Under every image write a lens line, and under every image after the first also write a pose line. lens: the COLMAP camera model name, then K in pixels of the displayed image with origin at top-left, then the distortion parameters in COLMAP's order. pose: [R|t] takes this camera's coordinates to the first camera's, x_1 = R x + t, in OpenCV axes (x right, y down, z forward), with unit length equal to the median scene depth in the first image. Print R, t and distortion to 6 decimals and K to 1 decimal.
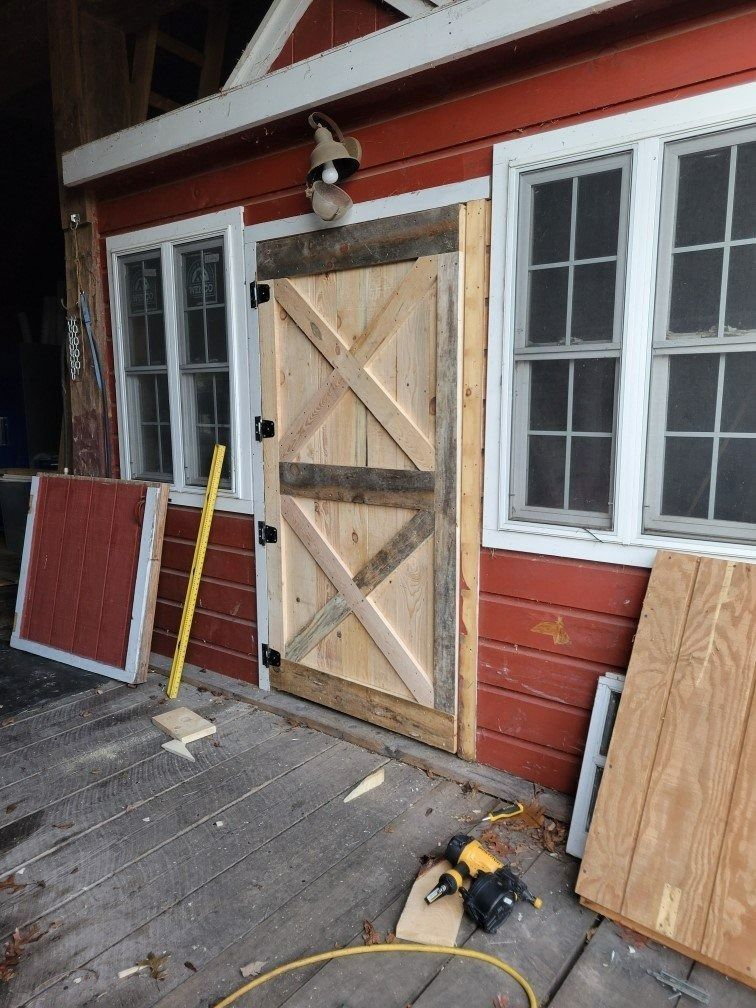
lens RADIAL K [[744.1, 0, 377.0], [0, 744.1, 505.3], [0, 0, 1]] dist [0.040232, -0.019120]
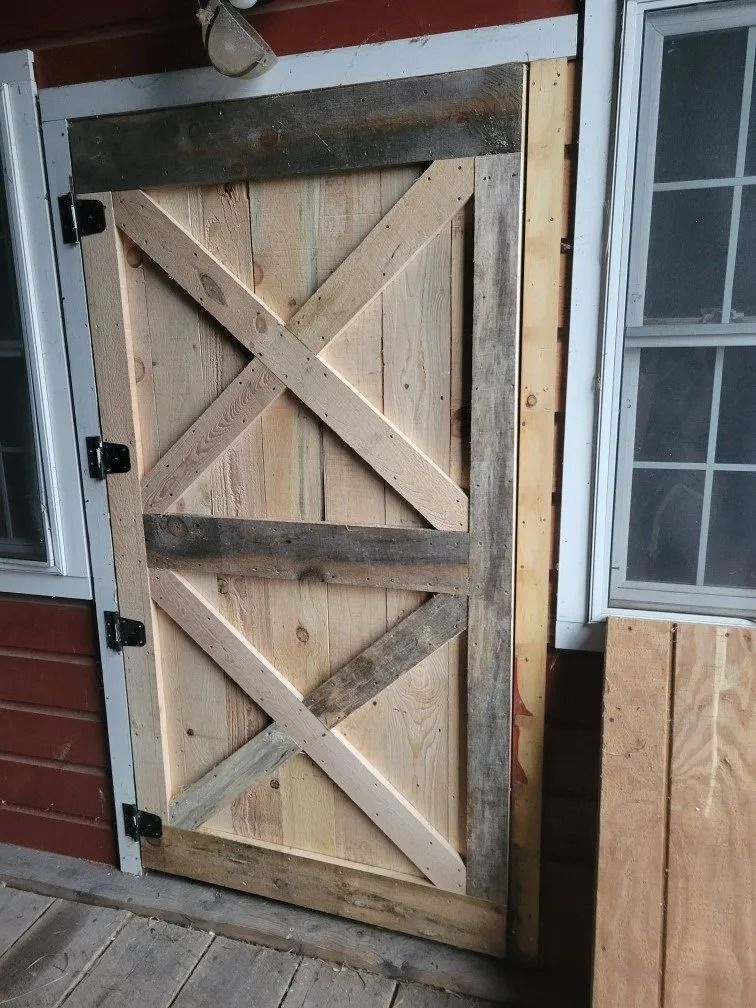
lens RADIAL K [[744.1, 0, 378.8], [0, 744.1, 507.5], [0, 0, 1]] dist [0.040232, -0.019120]
pose [[0.931892, -0.087530, 0.352016, -0.176991], [0.065754, 0.995134, 0.073375, -0.100997], [-0.356726, -0.045231, 0.933113, 0.413659]]
